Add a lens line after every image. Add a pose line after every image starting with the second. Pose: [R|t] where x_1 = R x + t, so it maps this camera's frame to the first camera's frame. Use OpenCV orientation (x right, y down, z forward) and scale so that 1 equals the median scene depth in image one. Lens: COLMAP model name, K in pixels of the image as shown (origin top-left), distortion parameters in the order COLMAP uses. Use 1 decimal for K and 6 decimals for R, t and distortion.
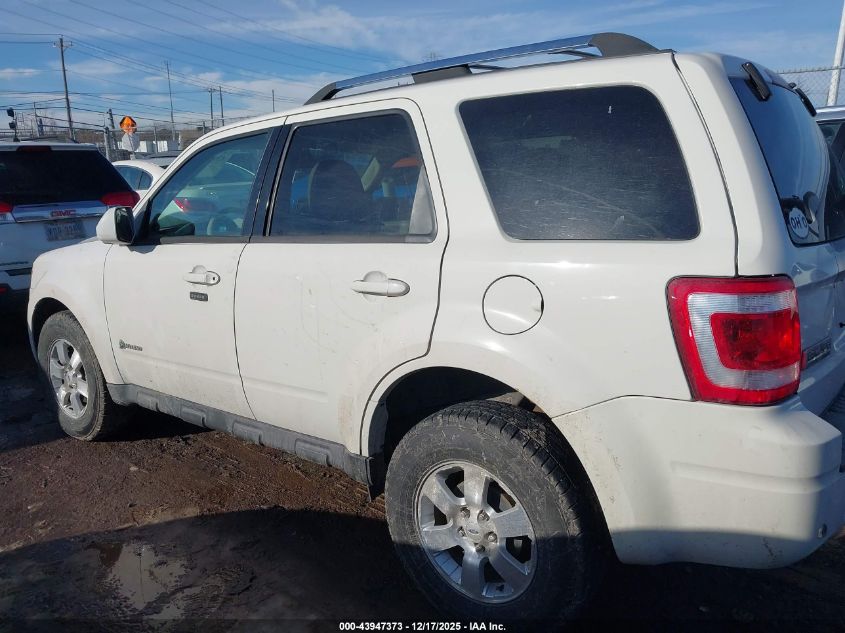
lens RADIAL K [[653.4, 0, 419.2], [0, 653.4, 316.5], [0, 0, 1]] dist [0.020717, -0.022895]
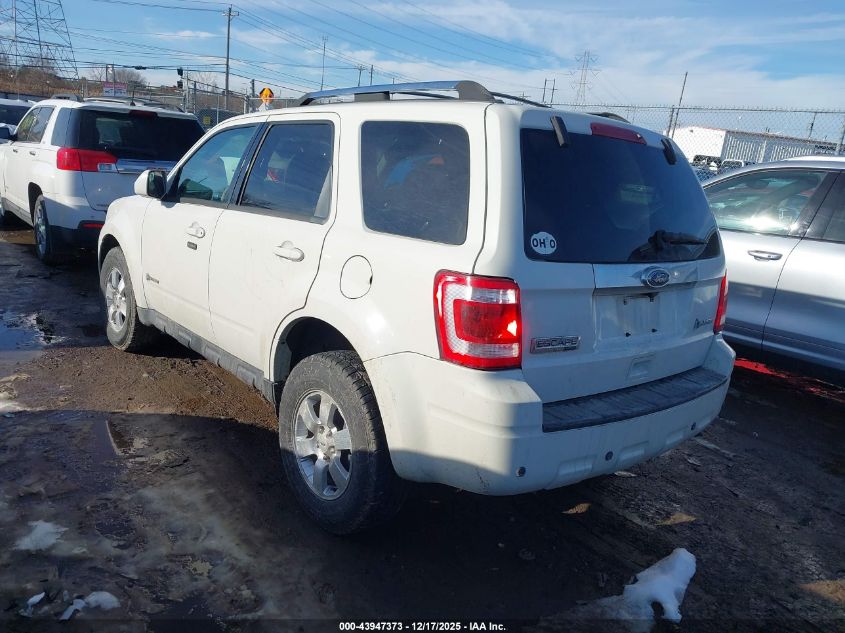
lens RADIAL K [[653.4, 0, 424.9], [0, 653.4, 316.0], [0, 0, 1]] dist [0.020717, -0.022895]
pose [[0.975130, 0.154442, -0.158964, 0.390163], [-0.152511, 0.988002, 0.024350, 0.006089], [0.160818, 0.000499, 0.986984, -0.236393]]
